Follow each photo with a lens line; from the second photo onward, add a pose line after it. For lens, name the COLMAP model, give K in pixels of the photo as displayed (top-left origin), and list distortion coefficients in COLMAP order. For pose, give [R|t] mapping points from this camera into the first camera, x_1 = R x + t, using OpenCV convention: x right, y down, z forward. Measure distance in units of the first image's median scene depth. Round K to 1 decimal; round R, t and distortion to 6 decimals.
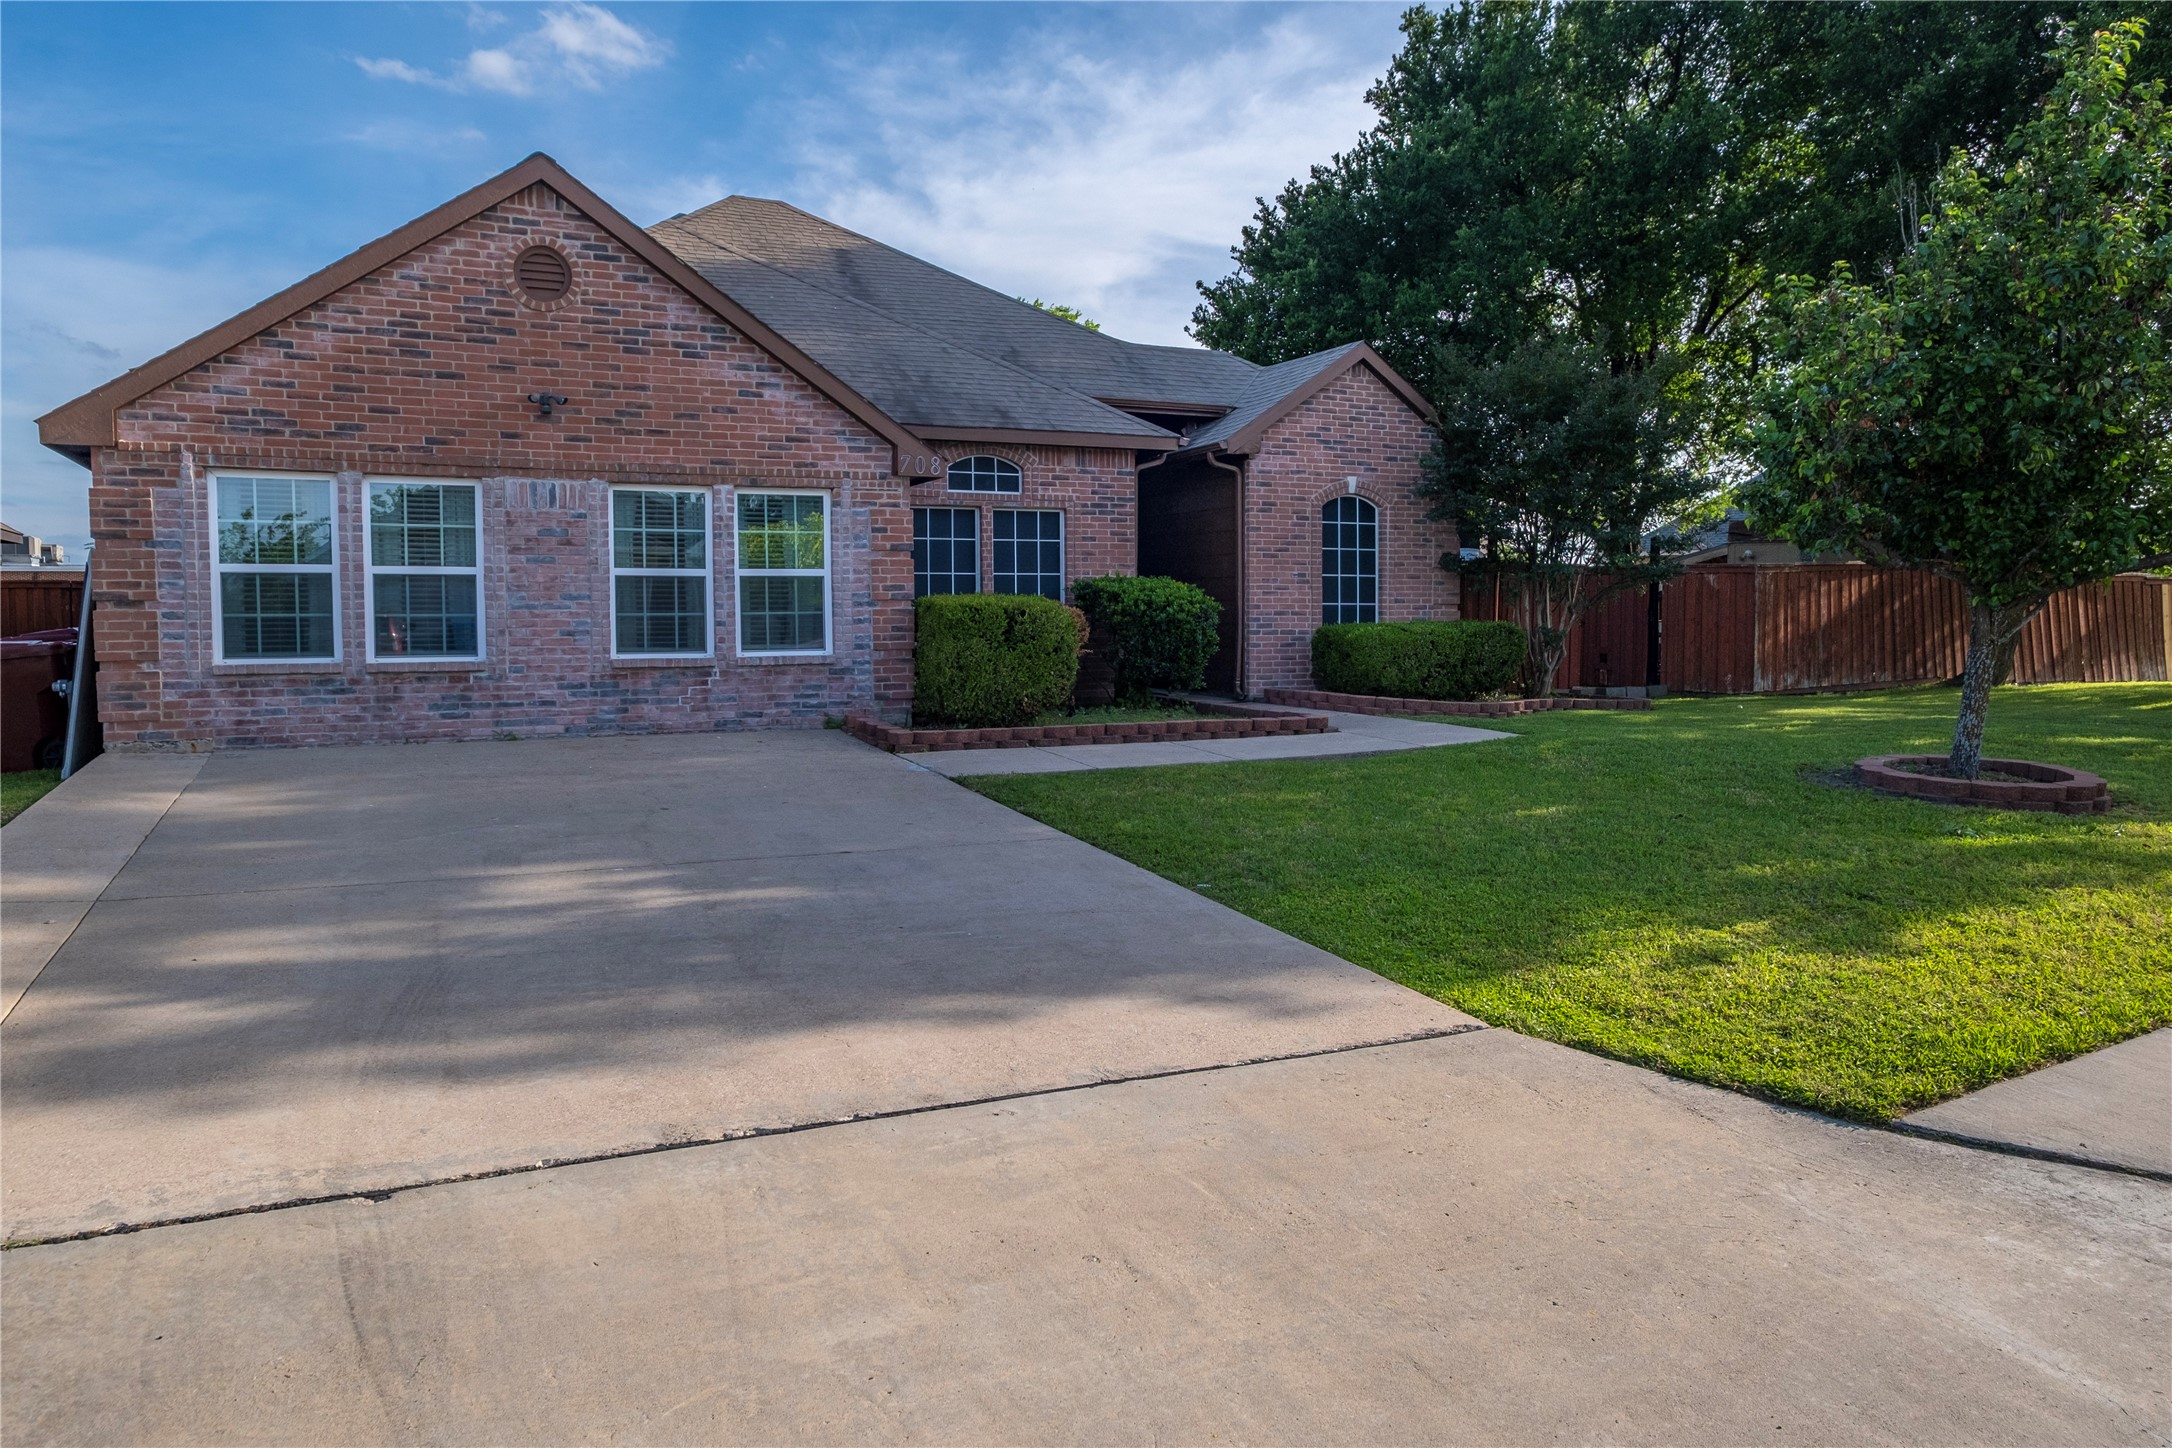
lens RADIAL K [[1477.8, 0, 1086.0], [0, 1477.8, 724.0], [0, 0, 1]] dist [0.001861, 0.001890]
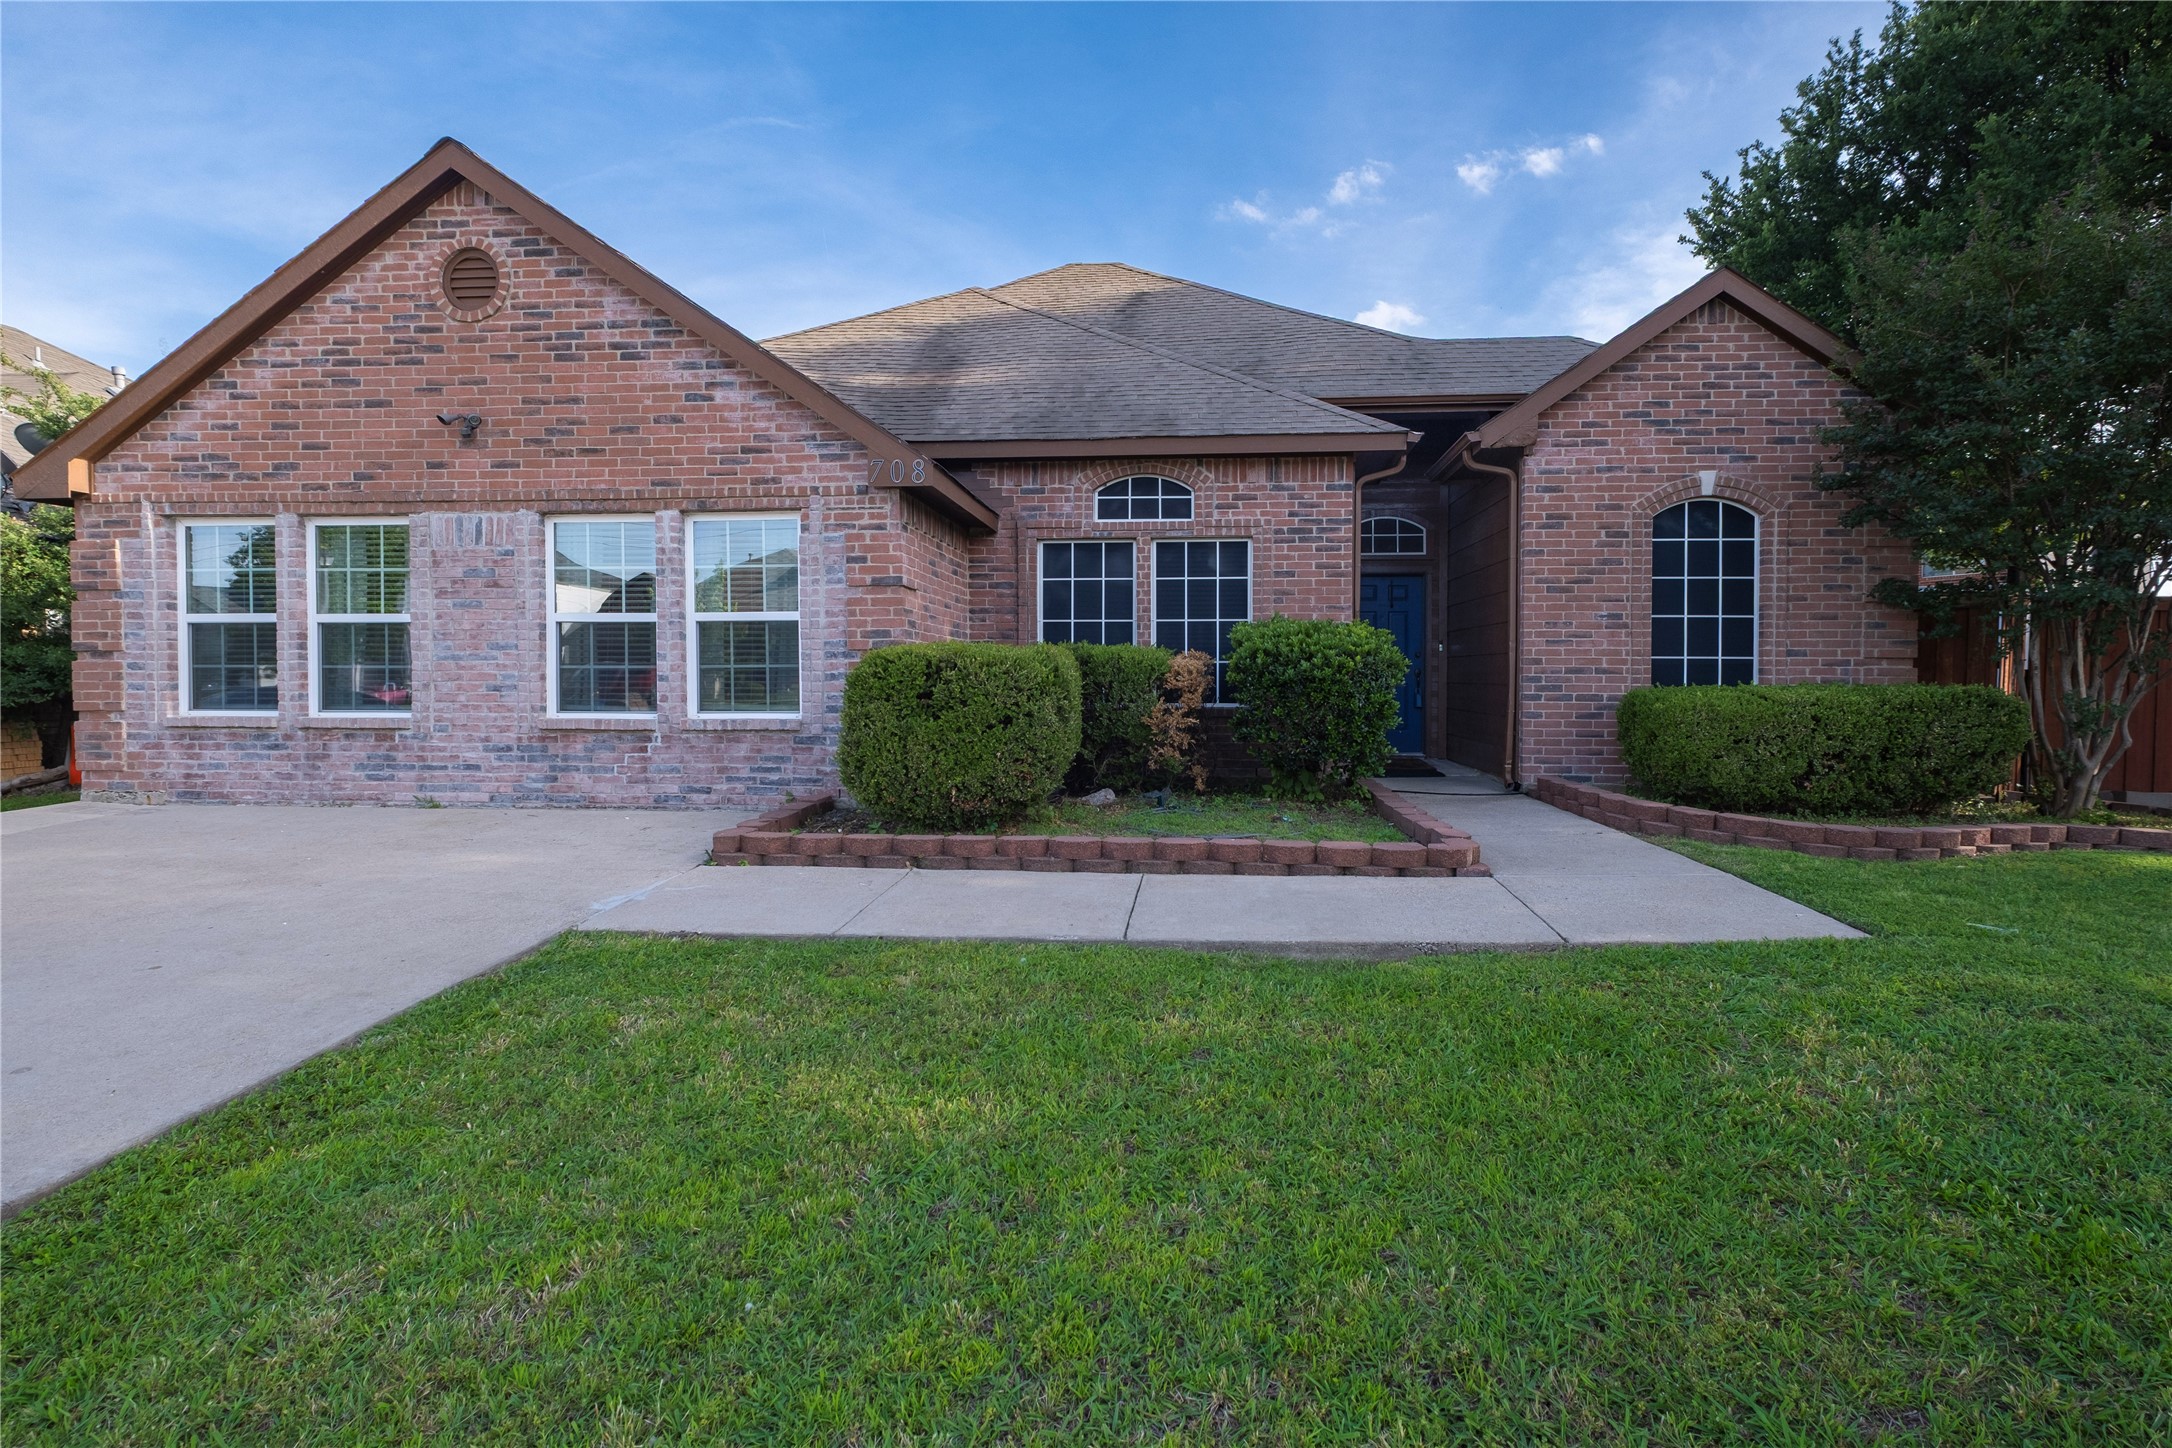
lens RADIAL K [[1055.7, 0, 1130.7], [0, 1055.7, 710.9], [0, 0, 1]] dist [0.018497, -0.017201]
pose [[0.862597, 0.022929, -0.505372, 0.290016], [-0.042341, 0.998739, -0.026957, -0.047019], [0.504117, 0.044651, 0.862480, 0.651648]]
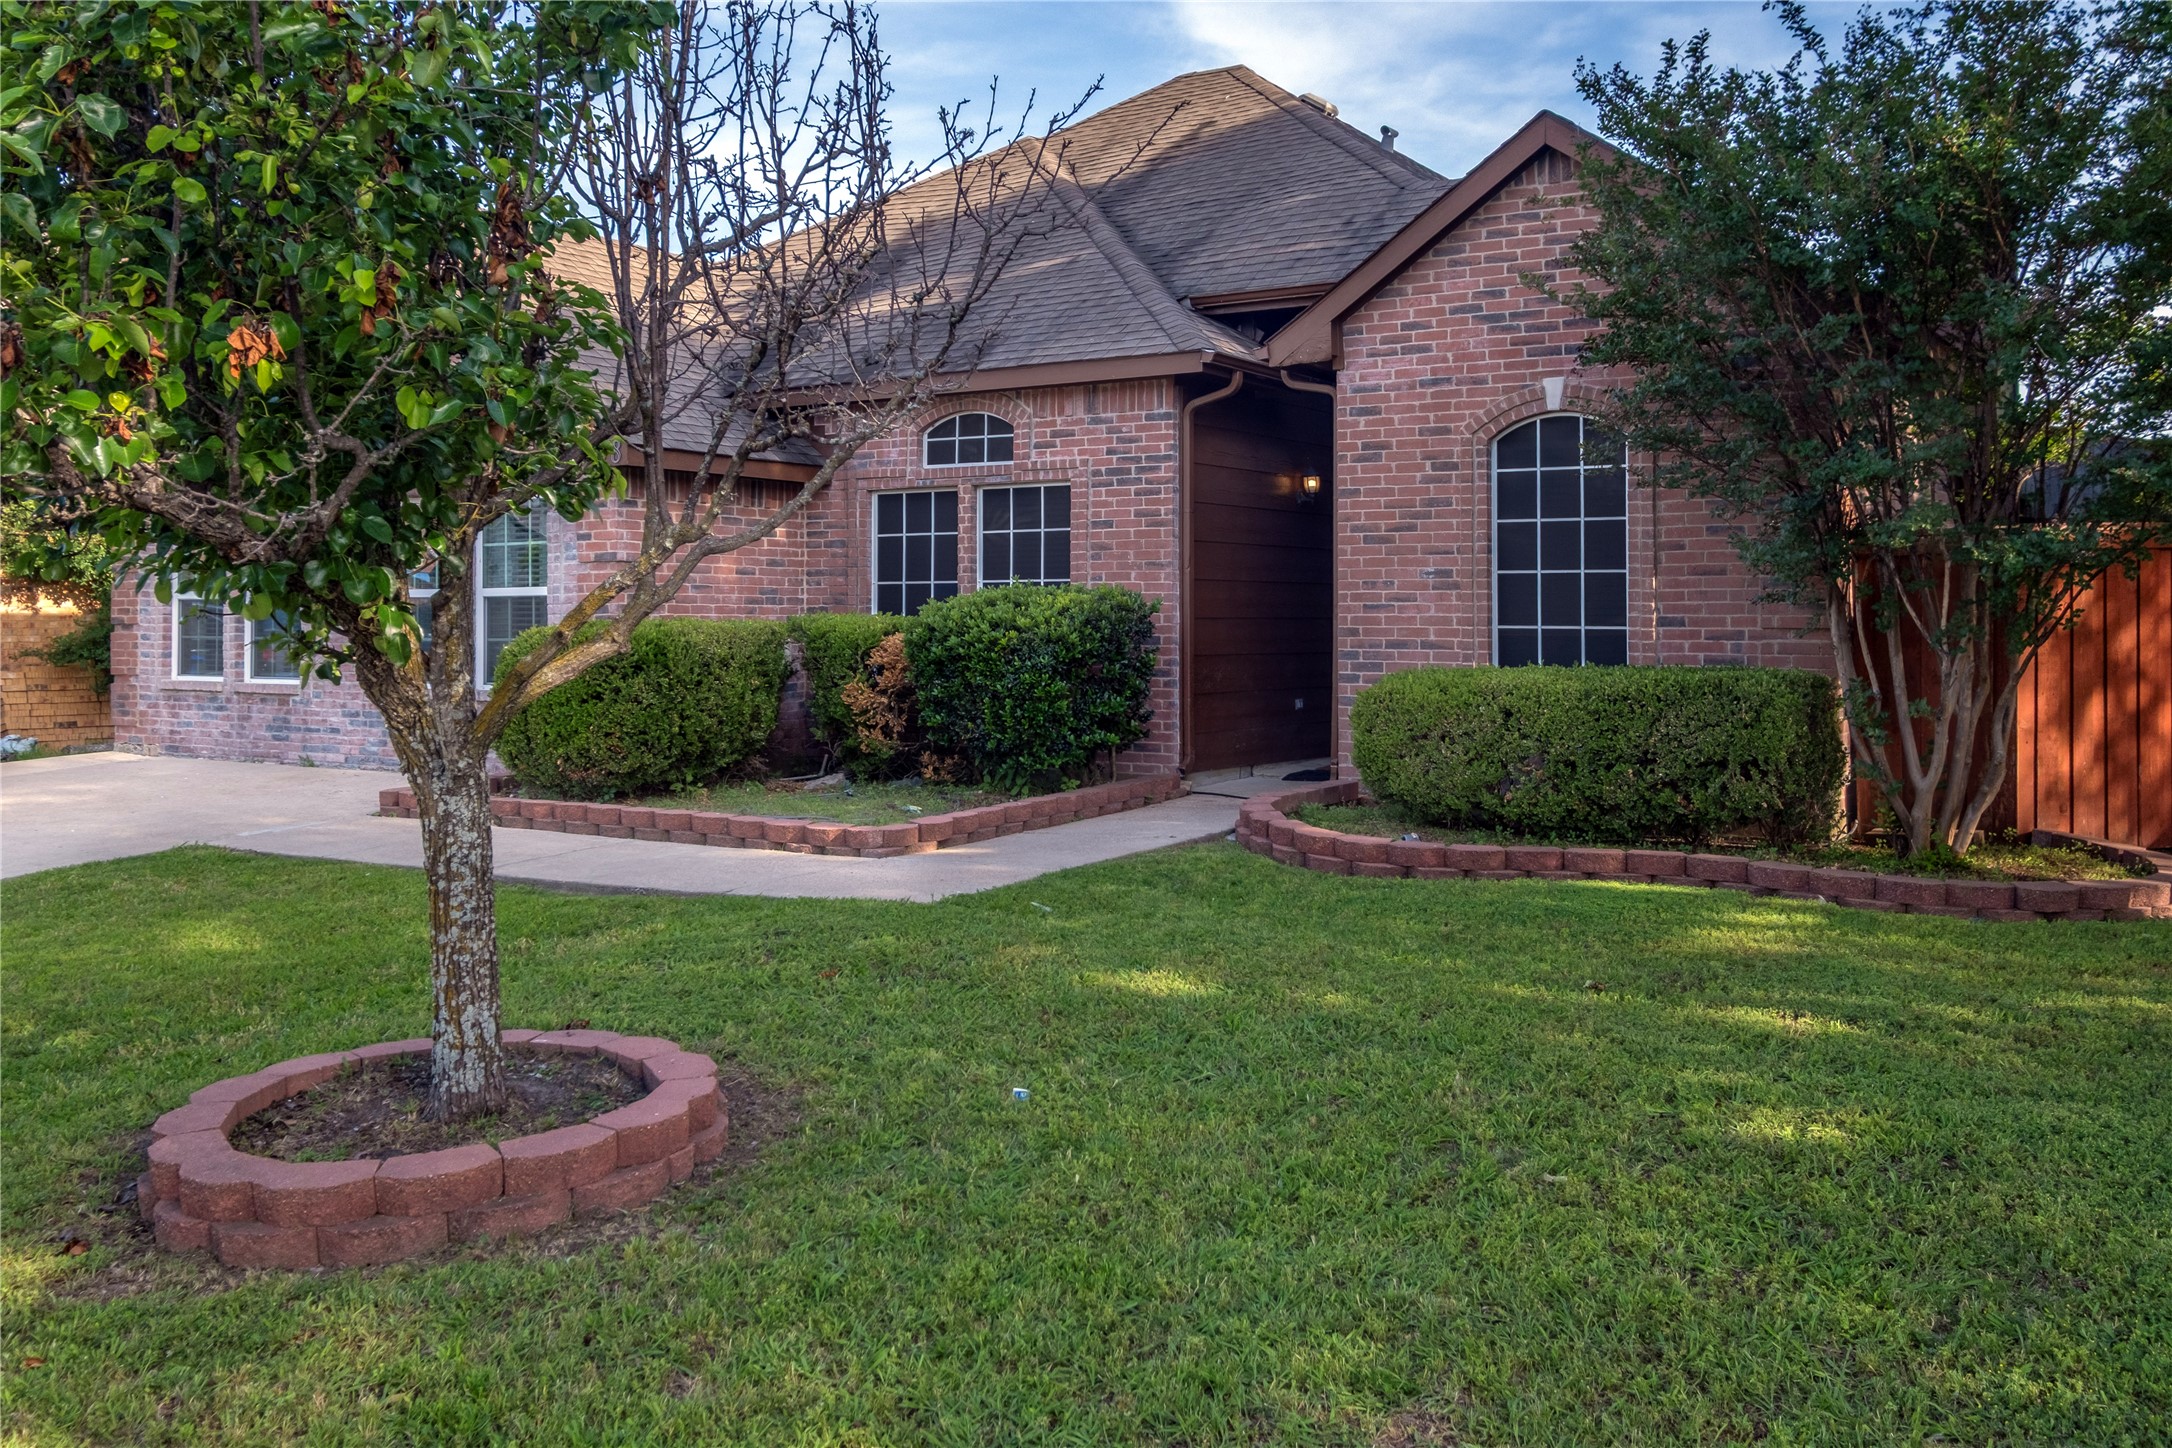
lens RADIAL K [[1941.0, 0, 1085.7], [0, 1941.0, 616.0], [0, 0, 1]] dist [-0.006041, -0.000743]
pose [[0.516038, 0.004214, -0.856555, 0.969441], [-0.062839, 0.997480, -0.032950, -0.077663], [0.854258, 0.070828, 0.515002, 0.760800]]
